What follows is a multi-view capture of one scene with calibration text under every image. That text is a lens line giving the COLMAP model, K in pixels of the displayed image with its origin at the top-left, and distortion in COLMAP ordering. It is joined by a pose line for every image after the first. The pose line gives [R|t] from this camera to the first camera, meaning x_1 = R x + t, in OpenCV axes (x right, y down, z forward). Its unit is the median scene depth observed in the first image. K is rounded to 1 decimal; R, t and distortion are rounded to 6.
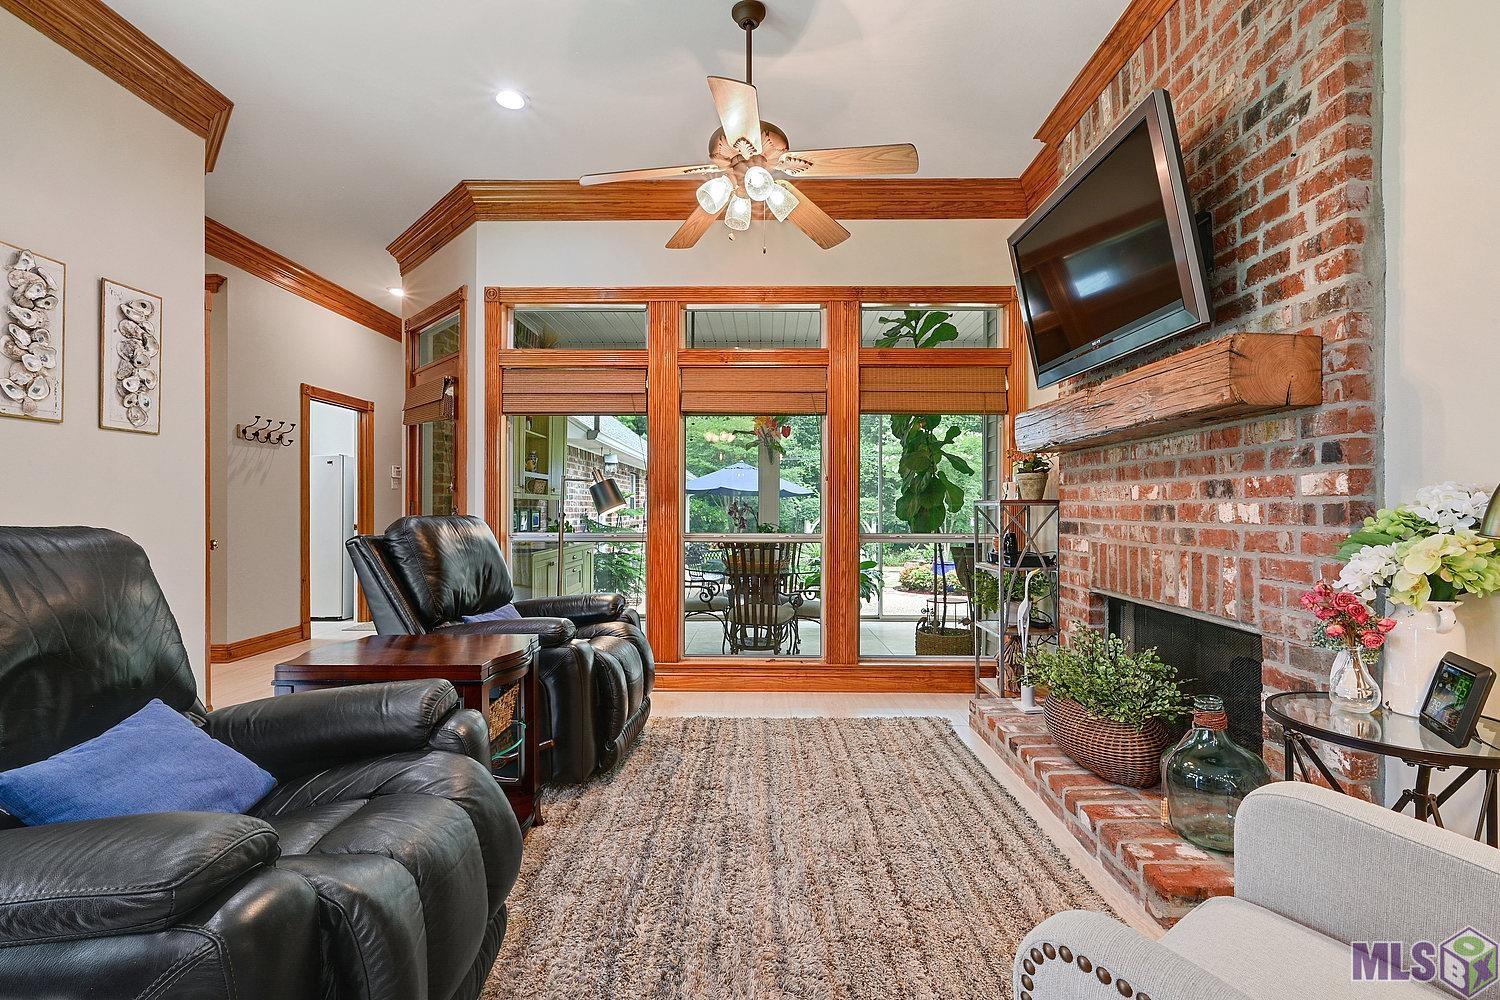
lens RADIAL K [[690.5, 0, 755.1], [0, 690.5, 500.2], [0, 0, 1]] dist [0.001373, 0.000648]
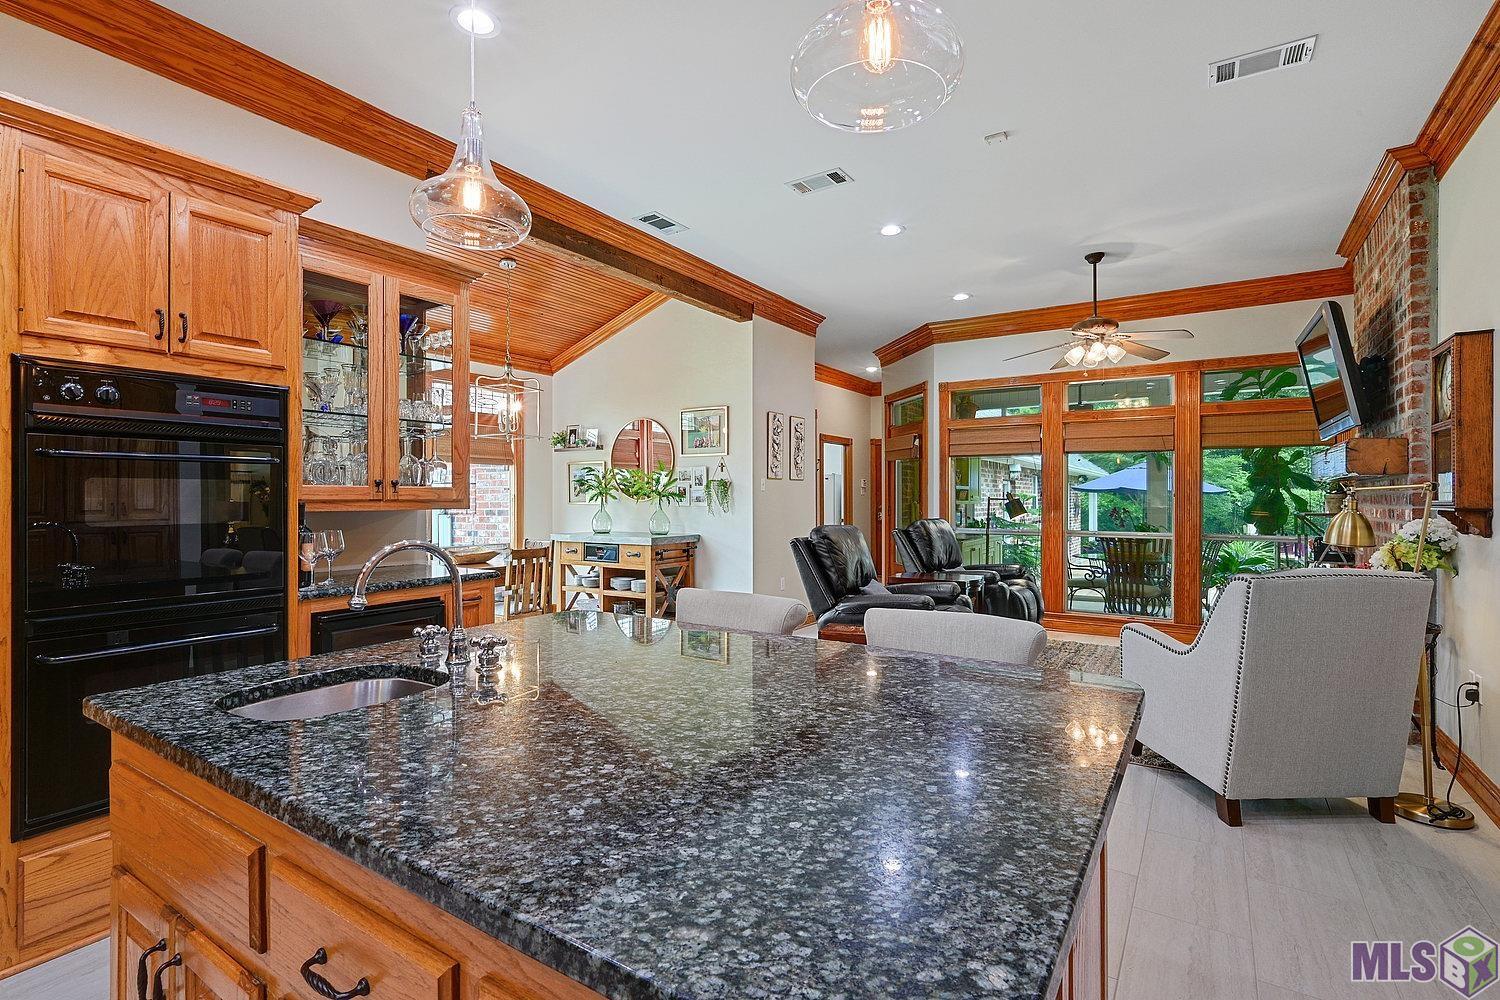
lens RADIAL K [[690.5, 0, 756.1], [0, 690.5, 493.5], [0, 0, 1]] dist [0.001373, 0.000648]
pose [[0.846431, -0.002478, -0.532493, 0.132010], [0.003628, 0.999993, 0.001113, -0.039376], [0.532487, -0.002874, 0.846433, -0.681993]]
